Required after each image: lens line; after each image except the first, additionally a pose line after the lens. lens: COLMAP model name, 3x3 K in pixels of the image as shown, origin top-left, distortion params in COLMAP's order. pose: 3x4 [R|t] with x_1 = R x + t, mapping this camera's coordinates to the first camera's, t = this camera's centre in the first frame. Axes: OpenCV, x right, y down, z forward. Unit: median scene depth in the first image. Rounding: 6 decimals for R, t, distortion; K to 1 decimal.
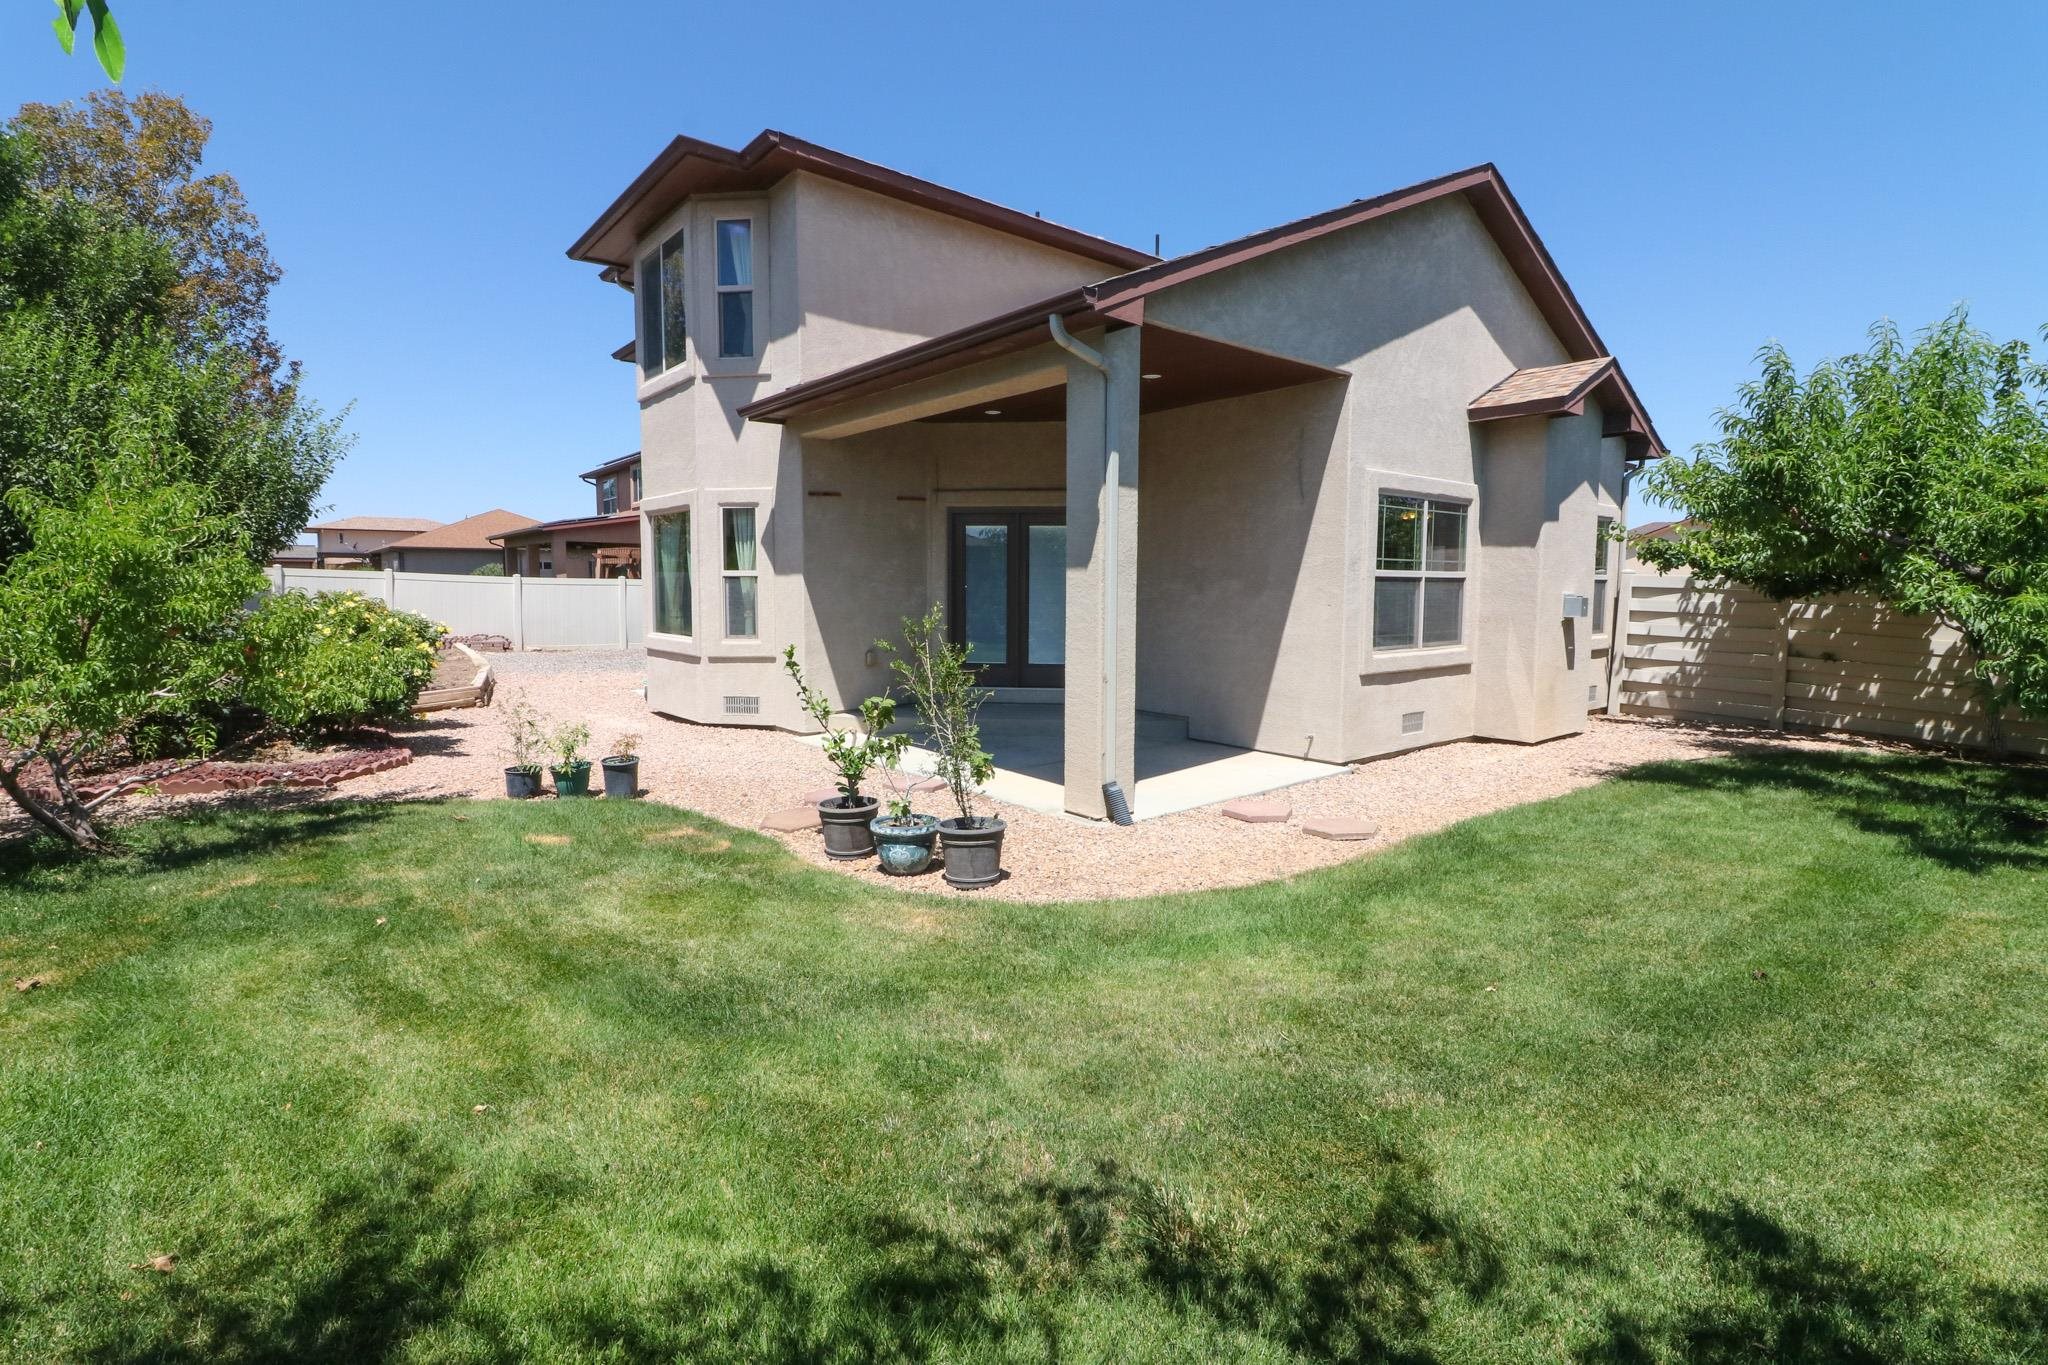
lens RADIAL K [[935.4, 0, 1015.7], [0, 935.4, 660.9], [0, 0, 1]] dist [0.003271, -0.015127]
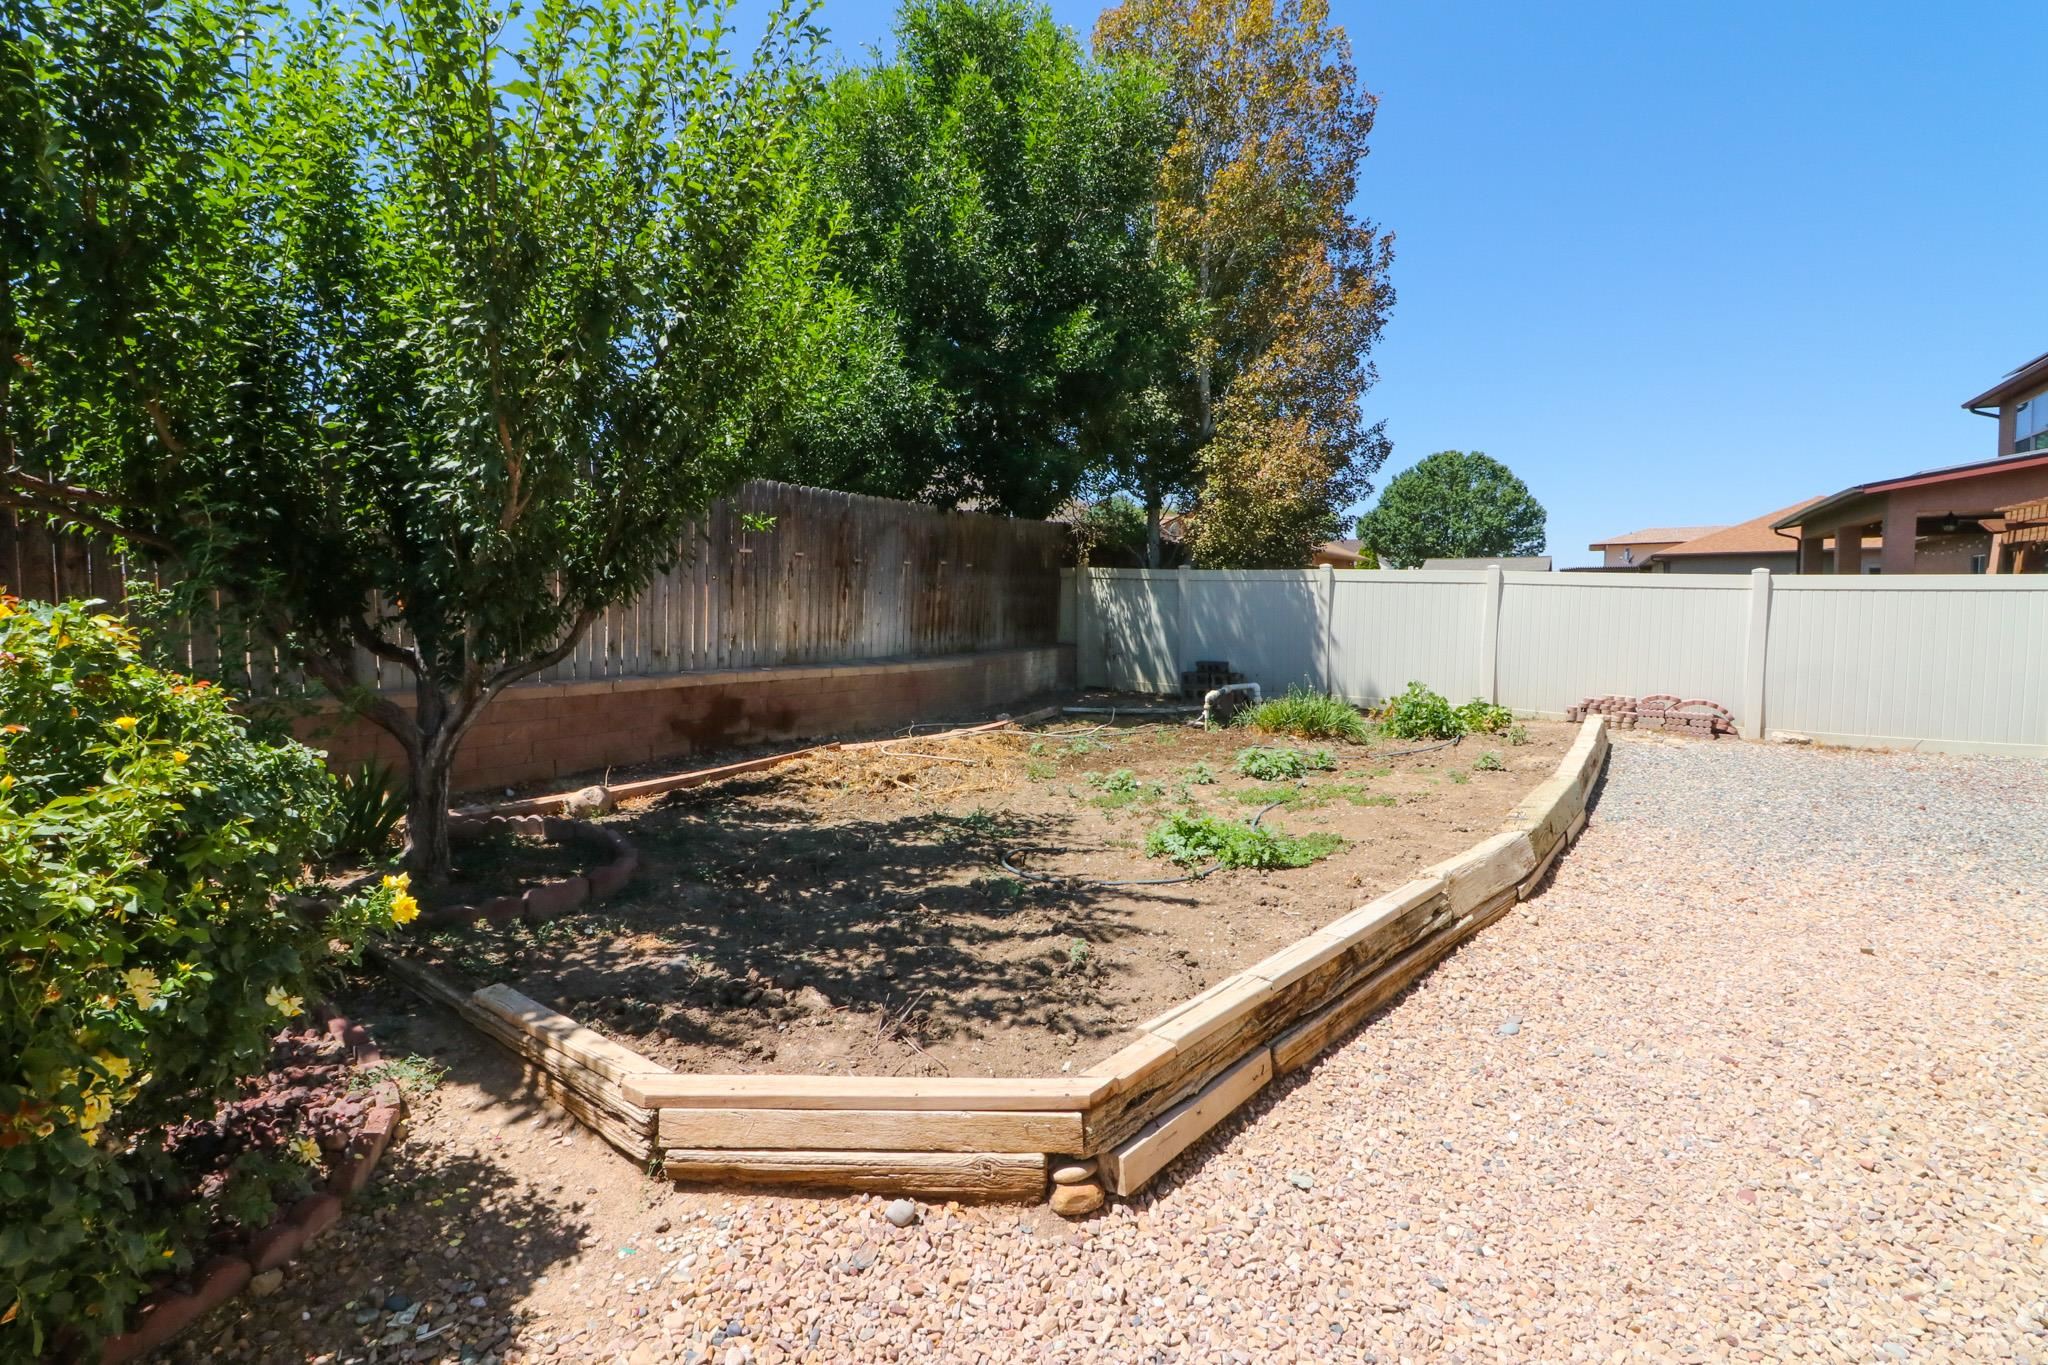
lens RADIAL K [[935.4, 0, 1015.7], [0, 935.4, 660.9], [0, 0, 1]] dist [0.003271, -0.015127]
pose [[0.333766, 0.050212, -0.941318, -0.217340], [-0.074532, 0.996860, 0.026747, -0.032346], [0.939705, 0.061230, 0.336461, 0.487889]]
